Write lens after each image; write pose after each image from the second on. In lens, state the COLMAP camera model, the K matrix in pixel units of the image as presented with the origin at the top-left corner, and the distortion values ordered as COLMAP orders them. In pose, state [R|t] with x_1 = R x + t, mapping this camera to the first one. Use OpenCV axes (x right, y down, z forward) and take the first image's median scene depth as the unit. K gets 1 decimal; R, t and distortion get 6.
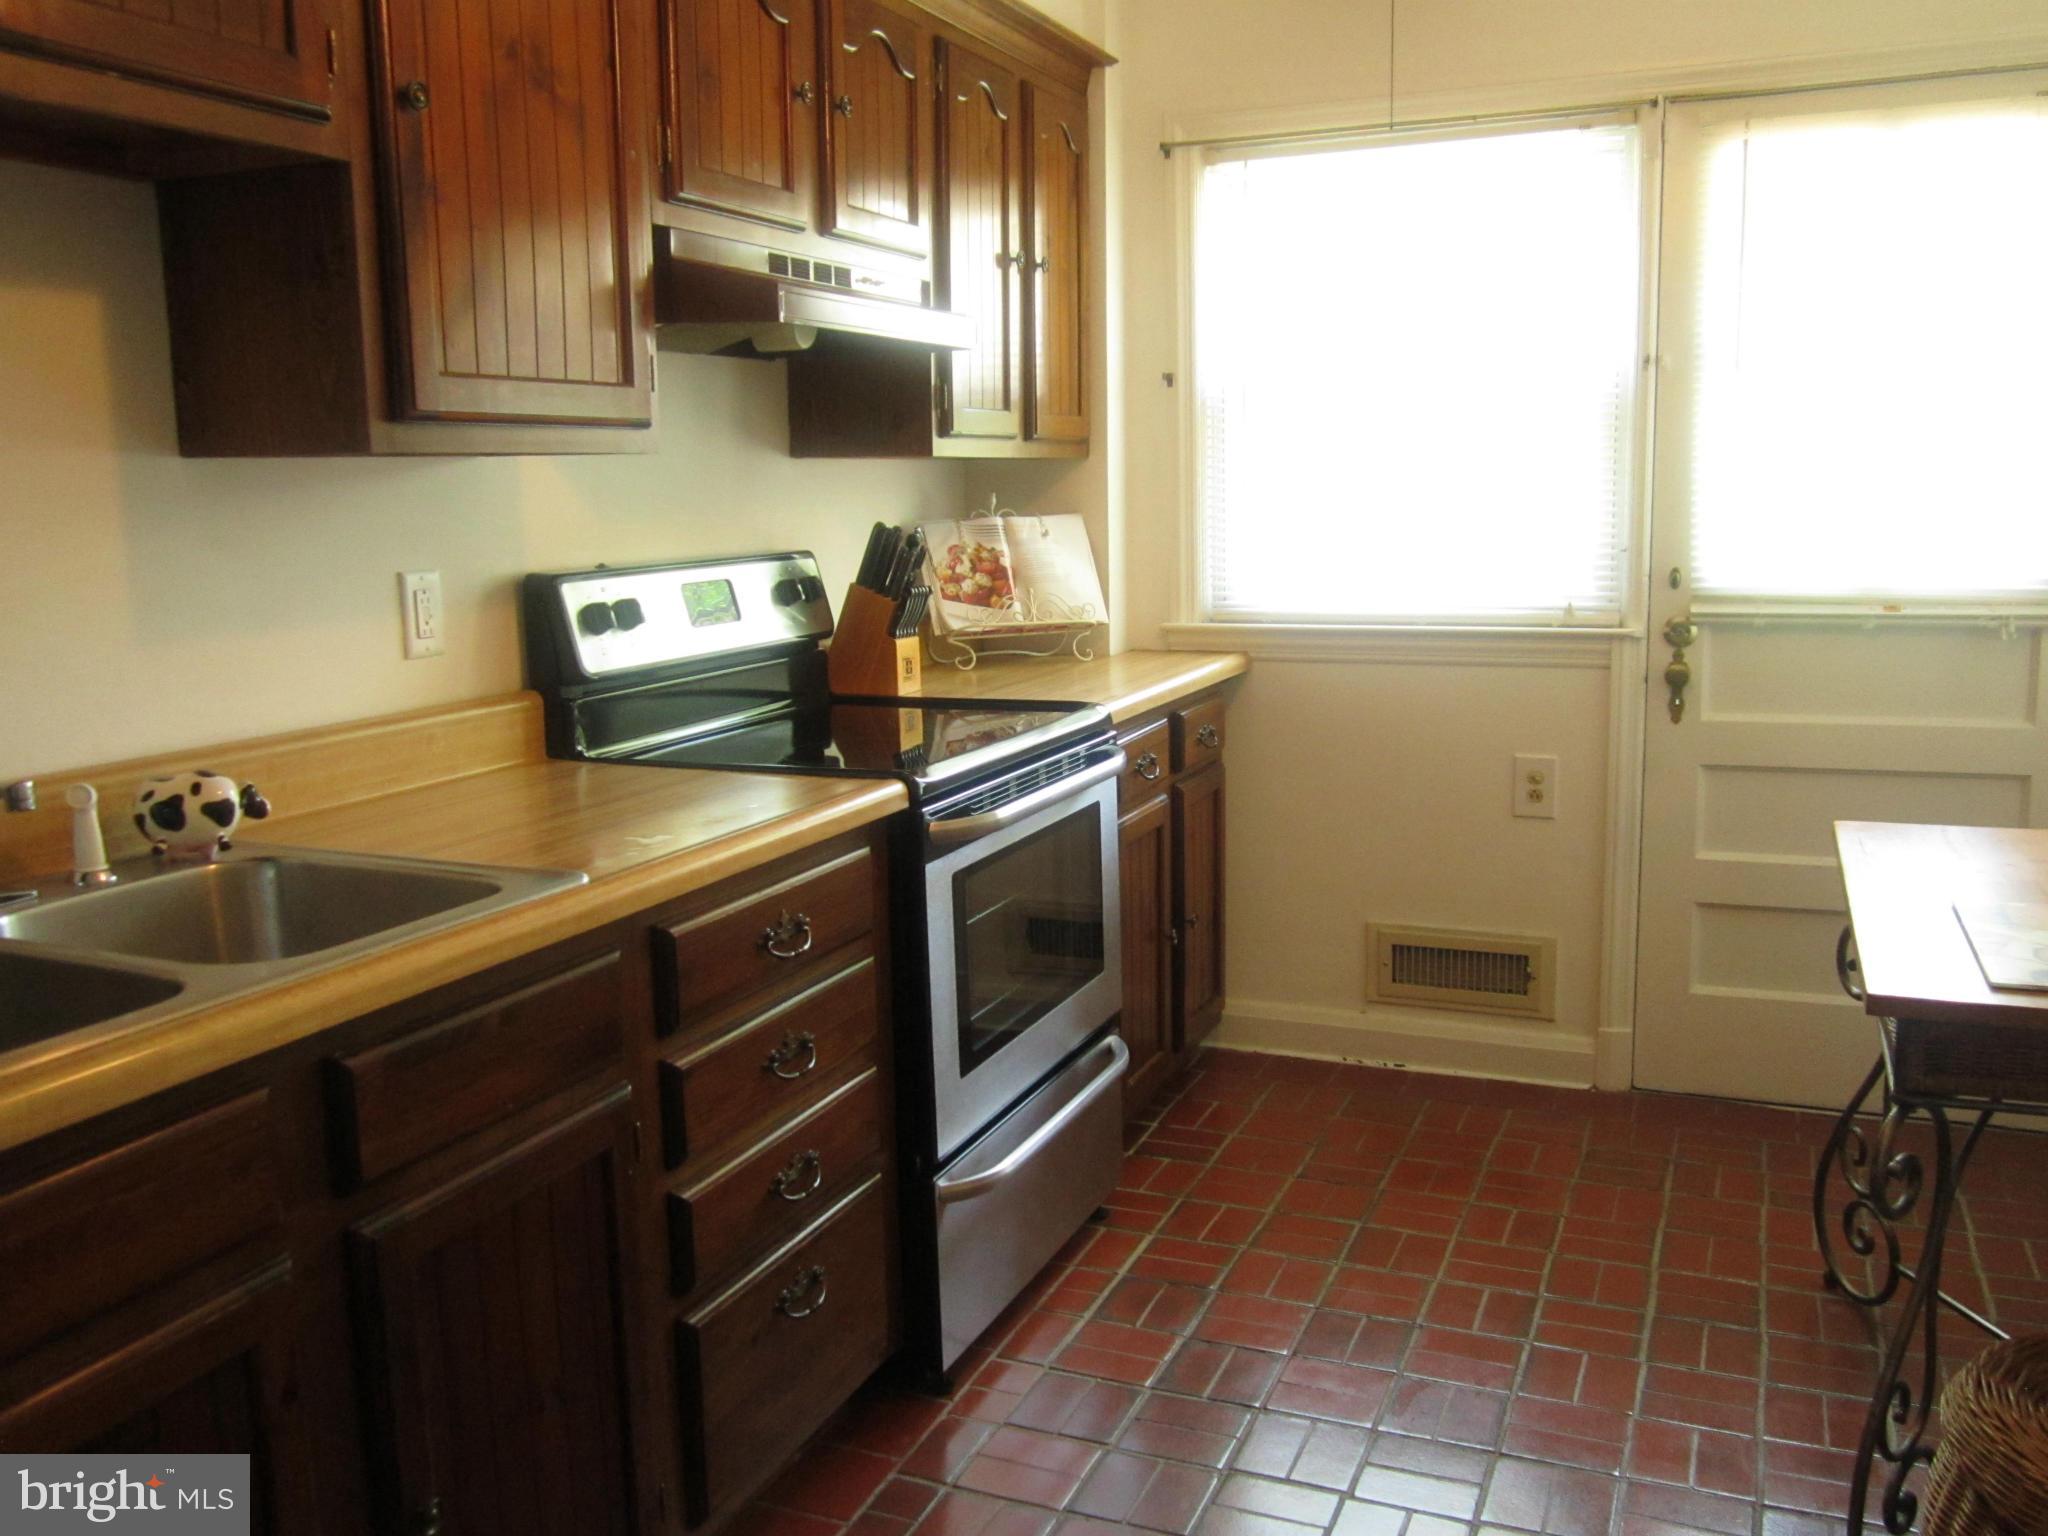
lens RADIAL K [[1718.3, 0, 1014.0], [0, 1718.3, 809.7], [0, 0, 1]] dist [-0.035953, 0.005520]
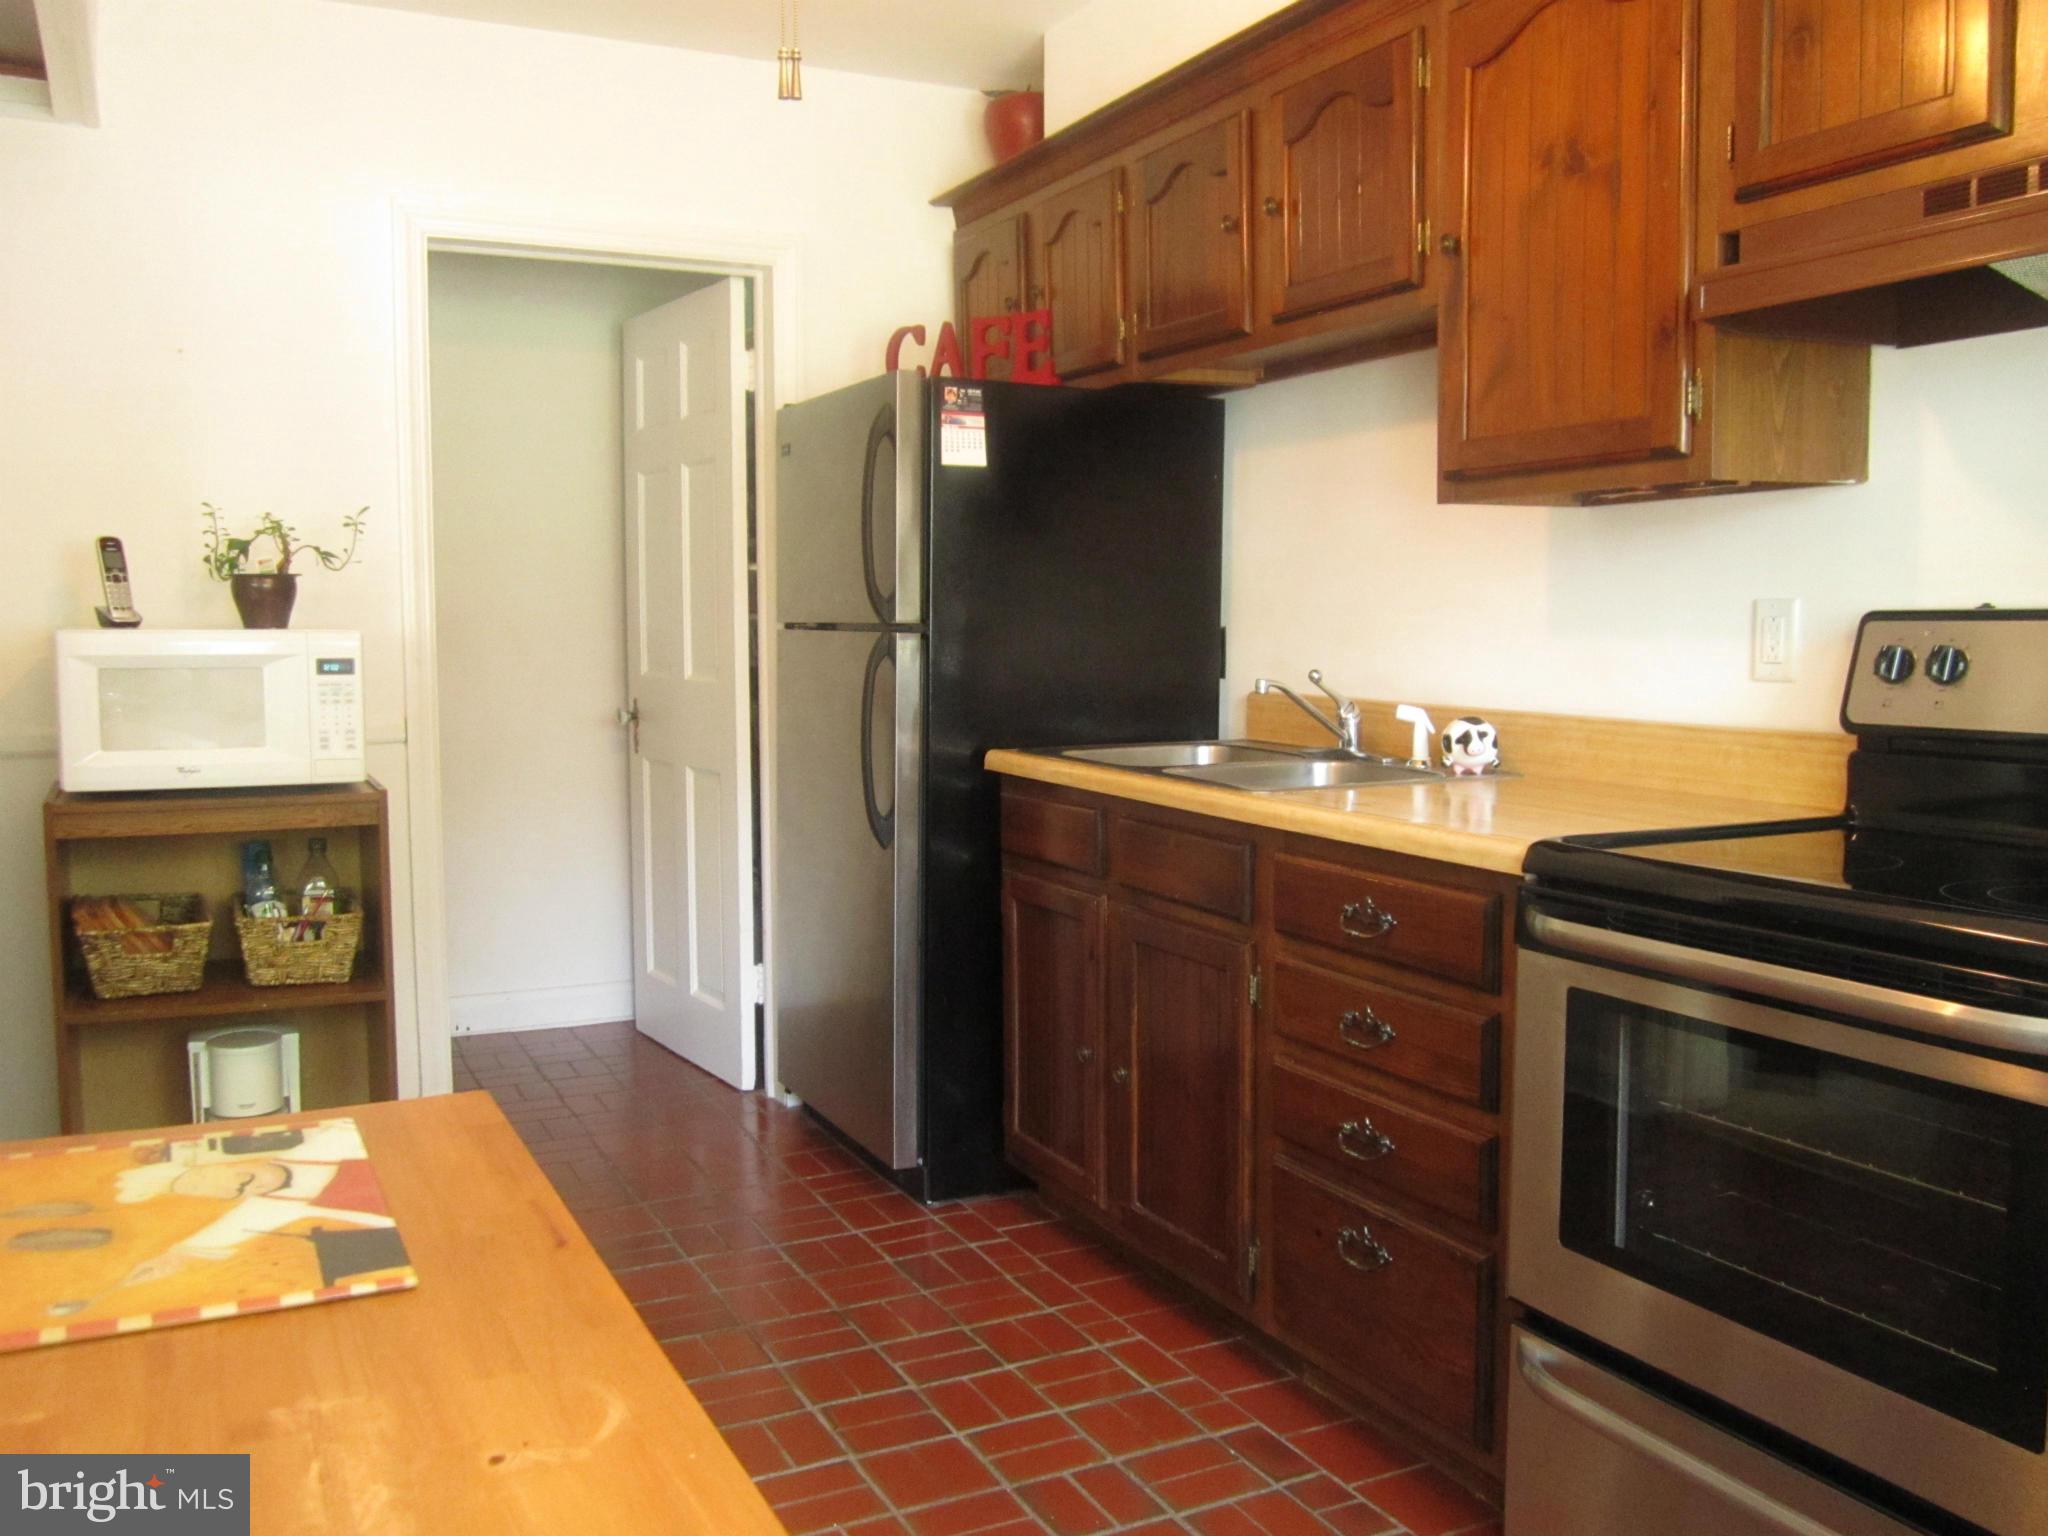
lens RADIAL K [[1718.3, 0, 1014.0], [0, 1718.3, 809.7], [0, 0, 1]] dist [-0.035953, 0.005520]
pose [[-0.647613, 0.107631, -0.754329, 0.525341], [-0.122982, 0.962229, 0.242879, -0.147840], [0.751979, 0.250061, -0.609916, 0.917294]]
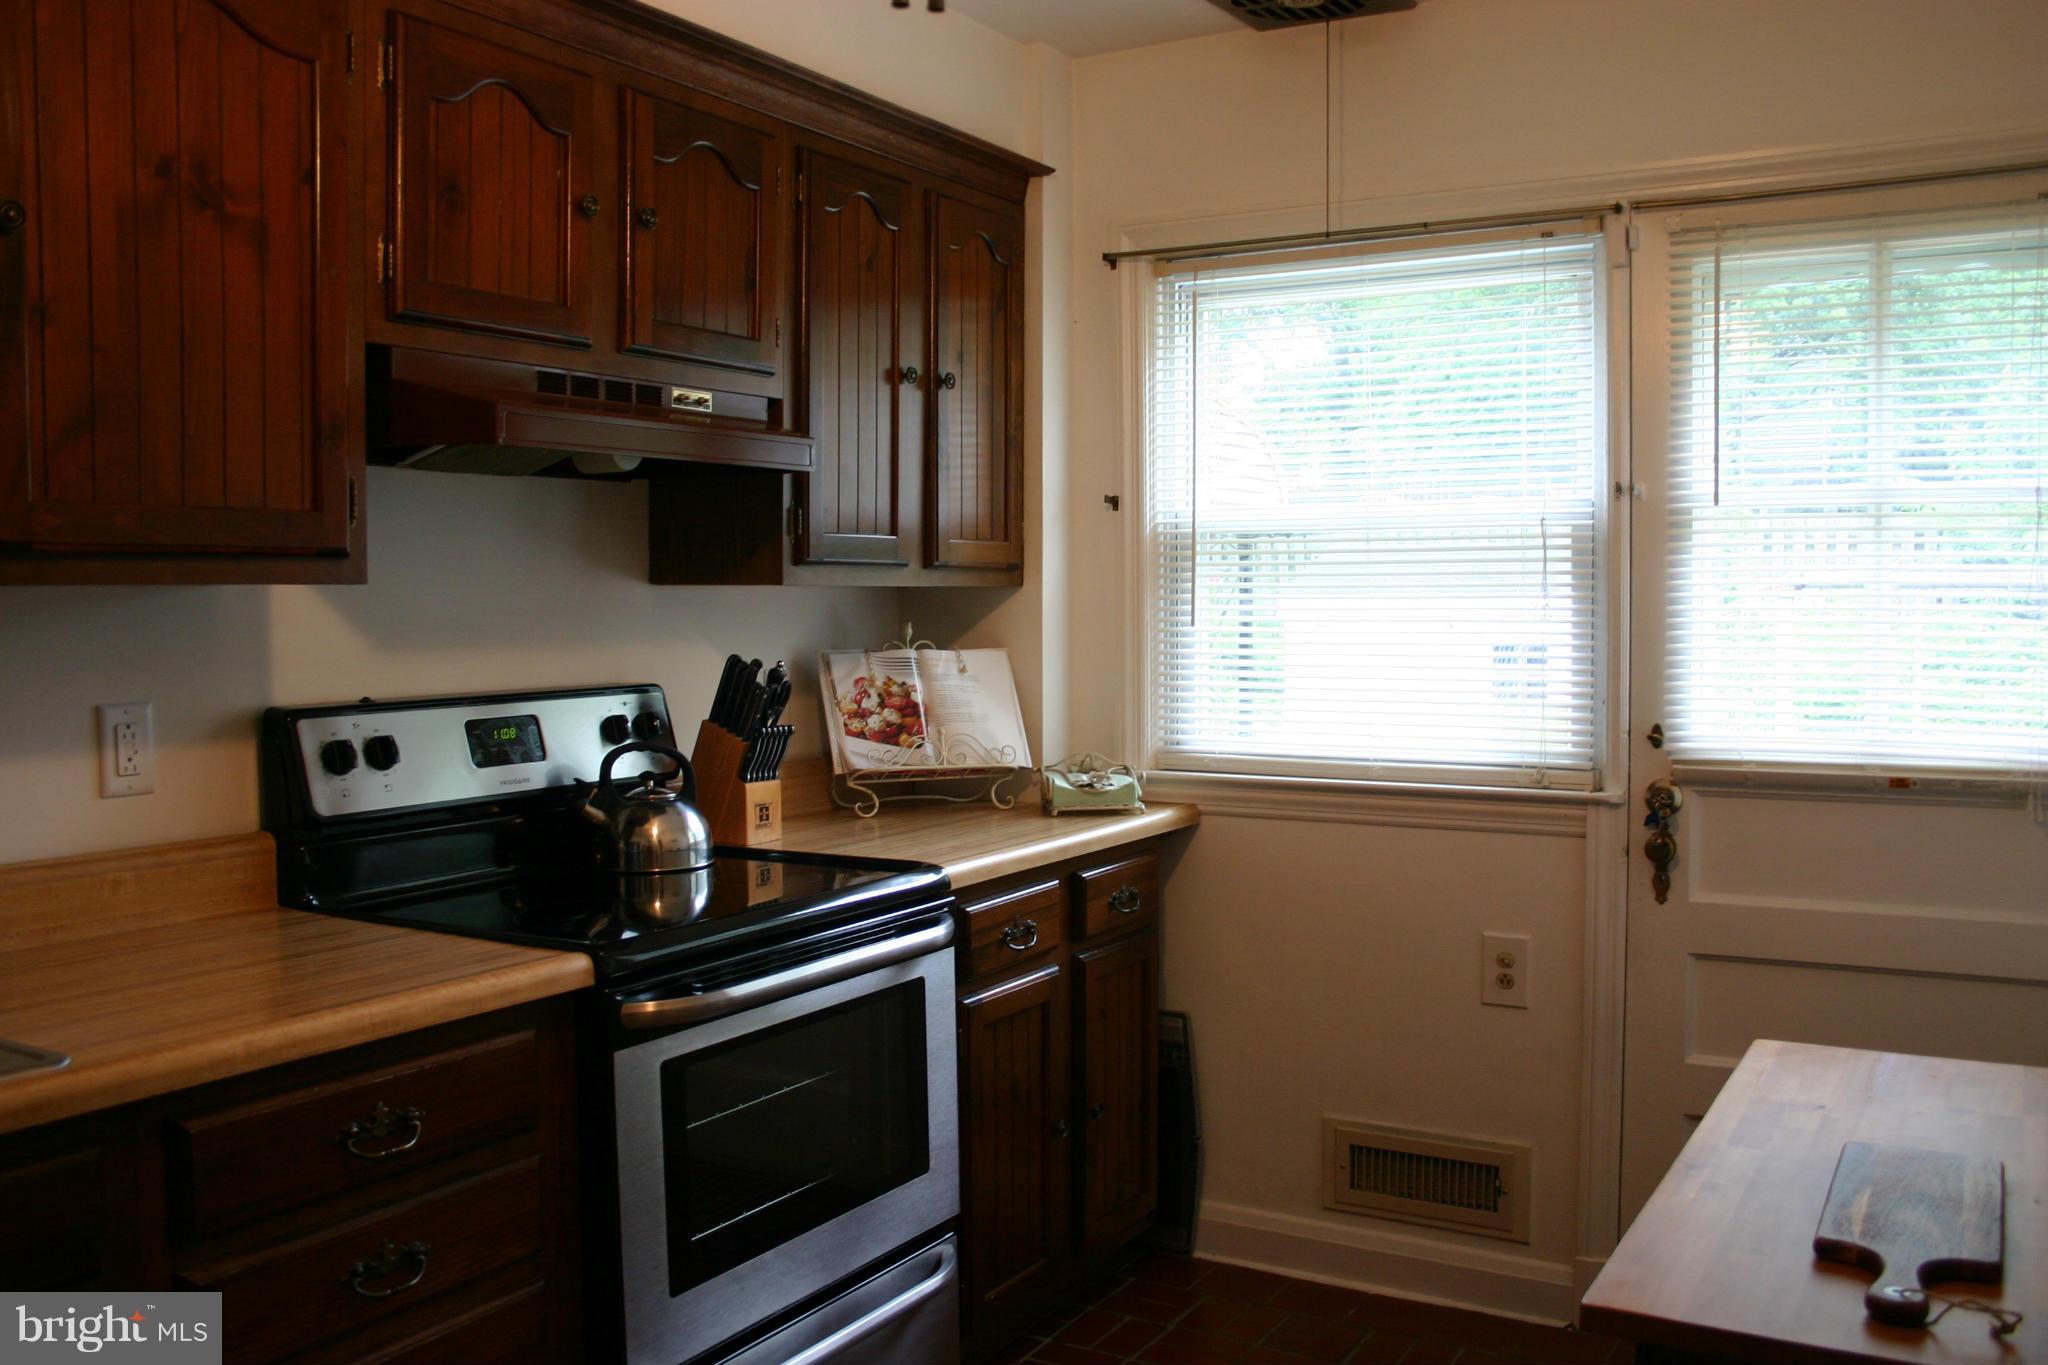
lens RADIAL K [[1790.0, 0, 1025.2], [0, 1790.0, 730.2], [0, 0, 1]] dist [-0.150188, 0.170411]
pose [[0.991896, 0.027351, -0.124072, 0.182692], [-0.040989, 0.993225, -0.108737, -0.028701], [0.120258, 0.112942, 0.986297, 0.081620]]
